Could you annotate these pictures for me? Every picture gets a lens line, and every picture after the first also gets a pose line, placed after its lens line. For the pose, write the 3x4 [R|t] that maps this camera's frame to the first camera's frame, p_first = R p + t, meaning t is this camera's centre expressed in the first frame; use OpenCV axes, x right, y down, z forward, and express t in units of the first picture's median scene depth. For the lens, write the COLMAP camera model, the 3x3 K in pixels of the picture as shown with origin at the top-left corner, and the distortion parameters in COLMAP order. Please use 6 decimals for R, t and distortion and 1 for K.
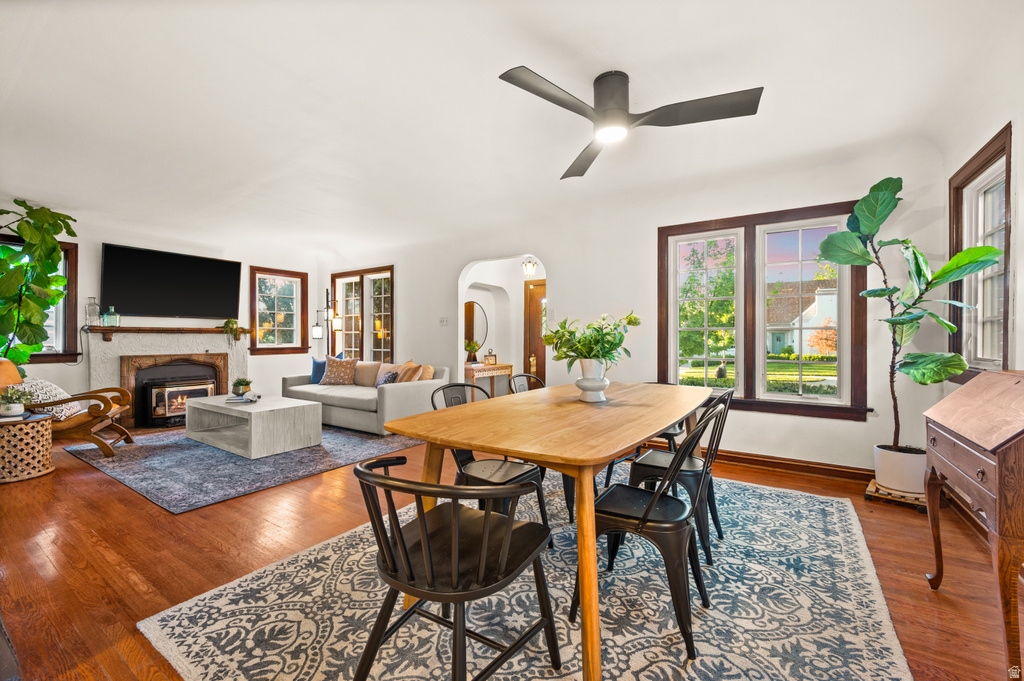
lens RADIAL K [[411.7, 0, 514.6], [0, 411.7, 336.7], [0, 0, 1]] dist [-0.000517, -0.000818]
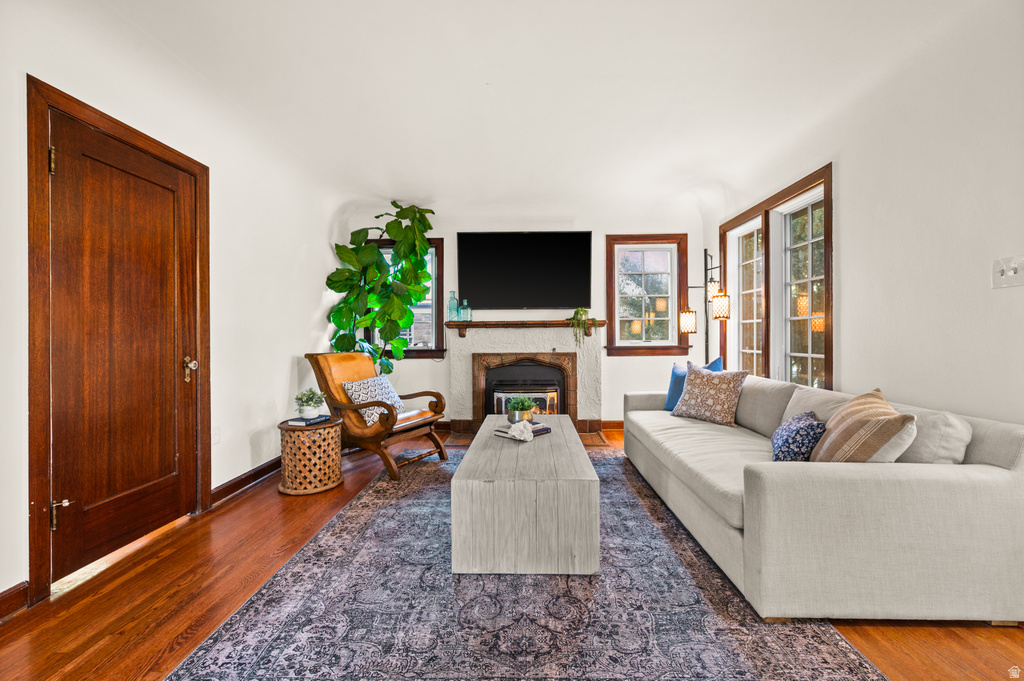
lens RADIAL K [[411.7, 0, 519.0], [0, 411.7, 333.8], [0, 0, 1]] dist [-0.000517, -0.000818]
pose [[0.529405, -0.006723, -0.848342, -0.128003], [0.010010, 0.999948, -0.001678, 0.005928], [0.848310, -0.007604, 0.529445, 0.614647]]
